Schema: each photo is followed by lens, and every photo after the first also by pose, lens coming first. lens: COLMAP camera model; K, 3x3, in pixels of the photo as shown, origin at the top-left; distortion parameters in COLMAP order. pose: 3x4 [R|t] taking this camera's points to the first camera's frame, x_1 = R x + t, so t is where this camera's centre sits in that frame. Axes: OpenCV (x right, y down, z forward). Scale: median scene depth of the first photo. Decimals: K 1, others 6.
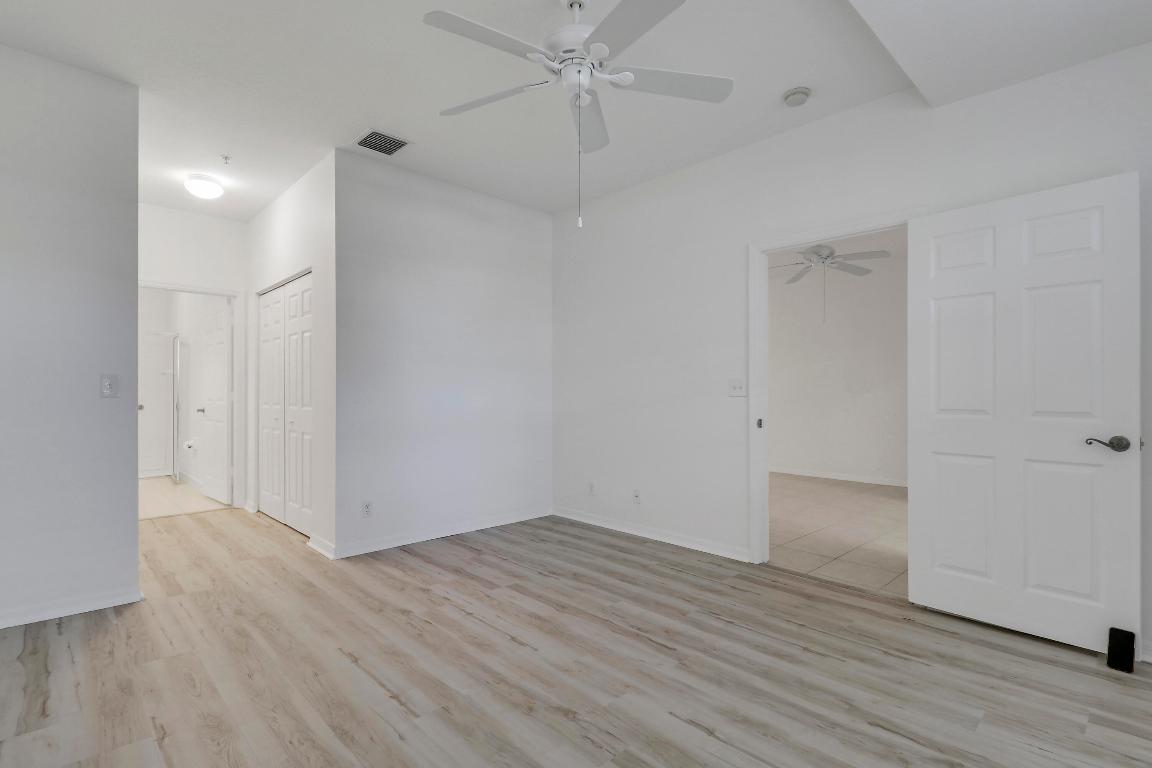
lens RADIAL K [[538.8, 0, 585.2], [0, 538.8, 383.3], [0, 0, 1]] dist [0.003072, -0.000834]
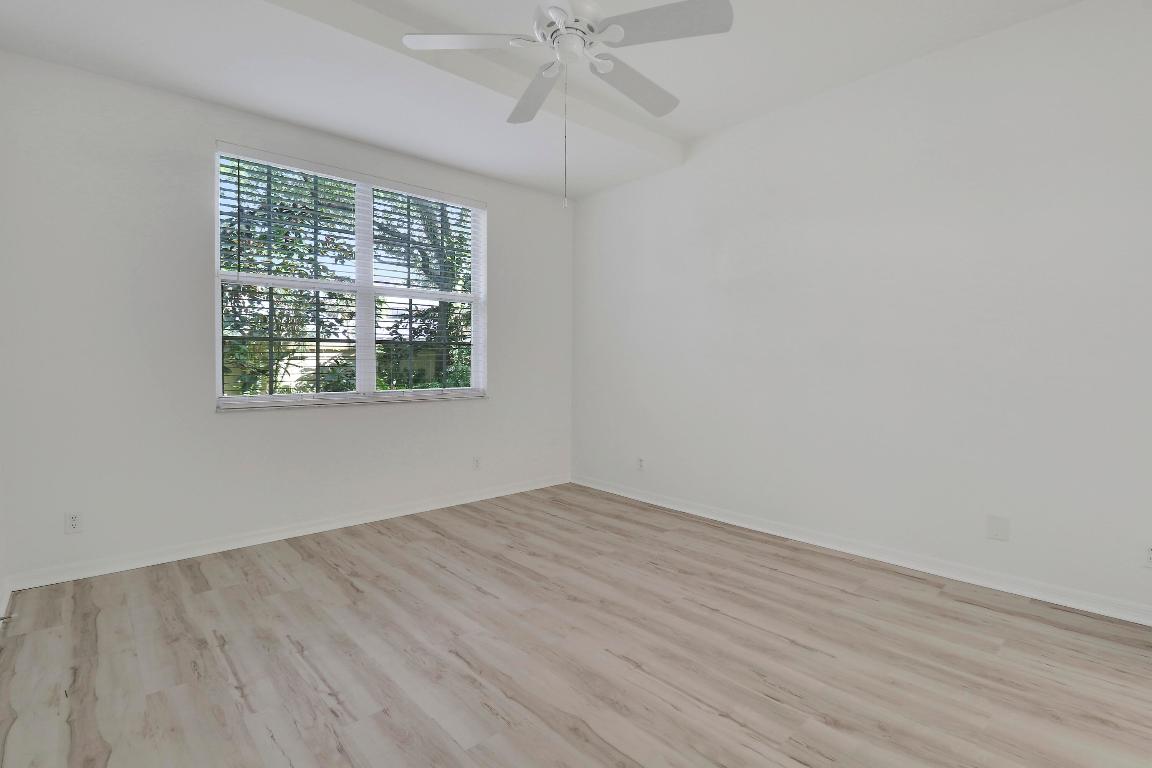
lens RADIAL K [[538.8, 0, 585.2], [0, 538.8, 383.3], [0, 0, 1]] dist [0.003072, -0.000834]
pose [[-0.999467, -0.005395, 0.032185, -0.082585], [-0.004604, 0.999686, 0.024615, 0.032561], [-0.032308, 0.024453, -0.999179, 1.911023]]
